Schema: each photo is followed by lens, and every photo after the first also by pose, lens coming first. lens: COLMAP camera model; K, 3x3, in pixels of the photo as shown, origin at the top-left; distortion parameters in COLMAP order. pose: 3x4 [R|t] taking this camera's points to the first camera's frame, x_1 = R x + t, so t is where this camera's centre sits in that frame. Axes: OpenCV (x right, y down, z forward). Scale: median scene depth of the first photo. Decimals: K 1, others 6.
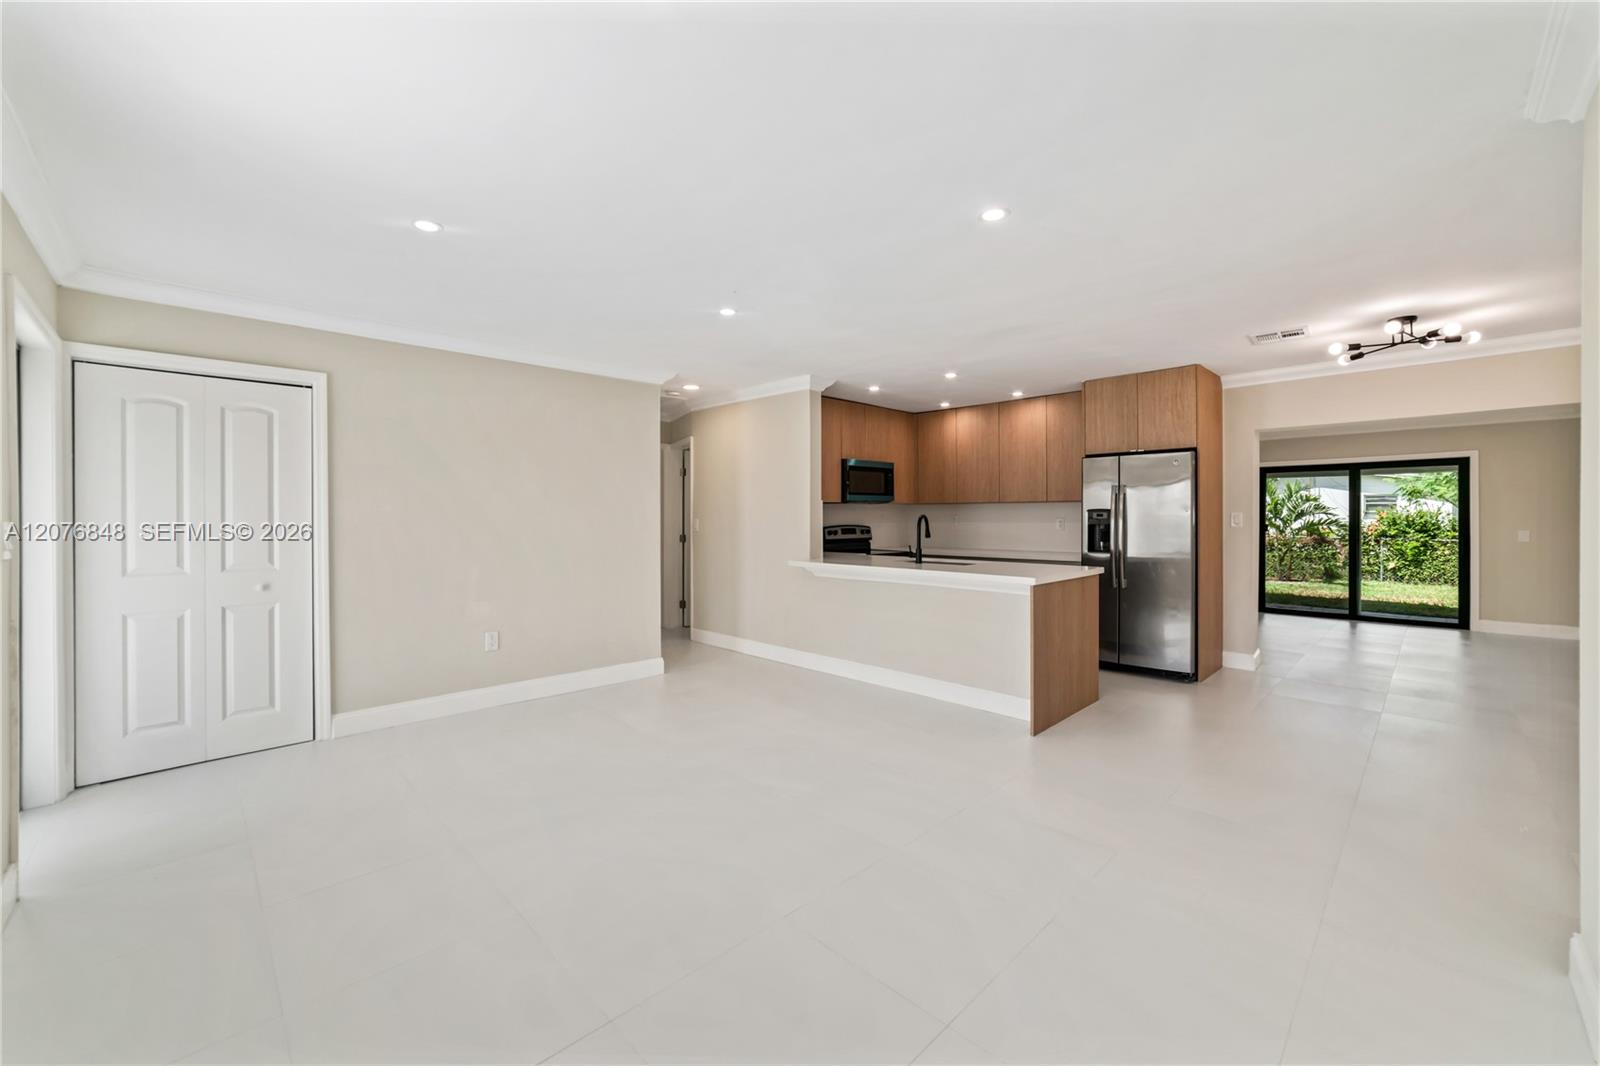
lens RADIAL K [[633.2, 0, 795.8], [0, 633.2, 522.7], [0, 0, 1]] dist [-0.001290, 0.000016]
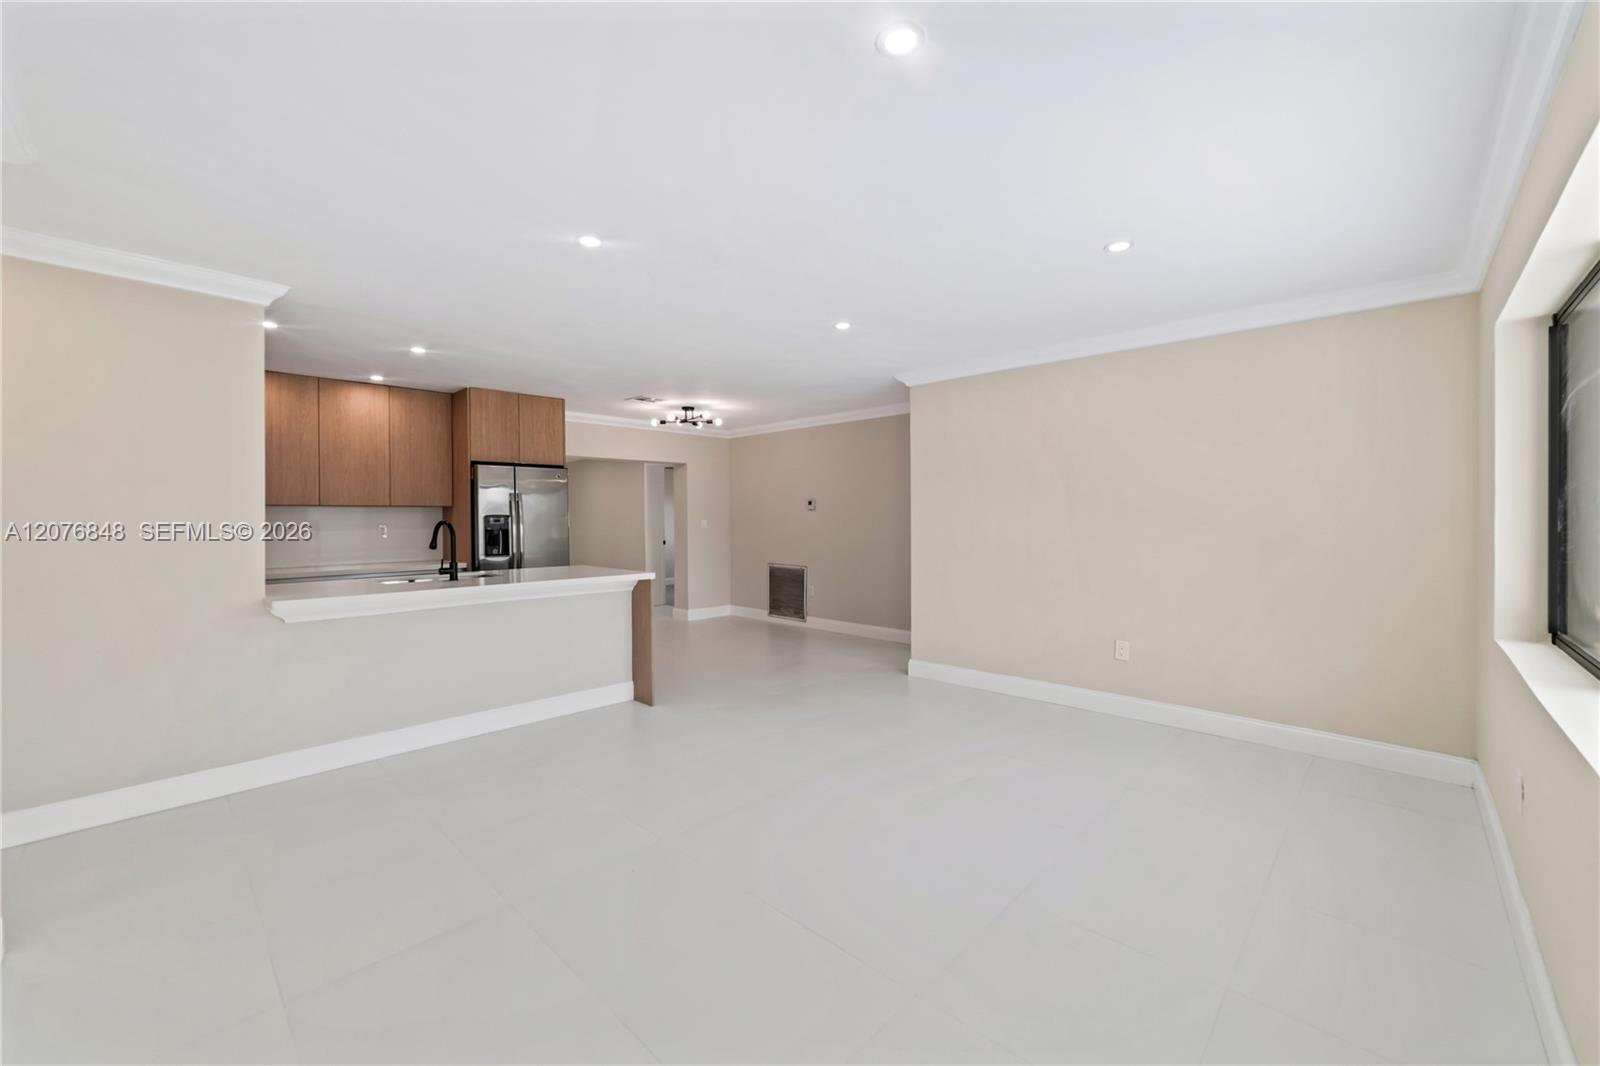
lens RADIAL K [[633.2, 0, 795.8], [0, 633.2, 522.7], [0, 0, 1]] dist [-0.001290, 0.000016]
pose [[-0.030639, -0.007387, 0.999503, -0.586269], [0.019131, 0.999785, 0.007976, -0.007427], [-0.999347, 0.019366, -0.030491, 0.544648]]
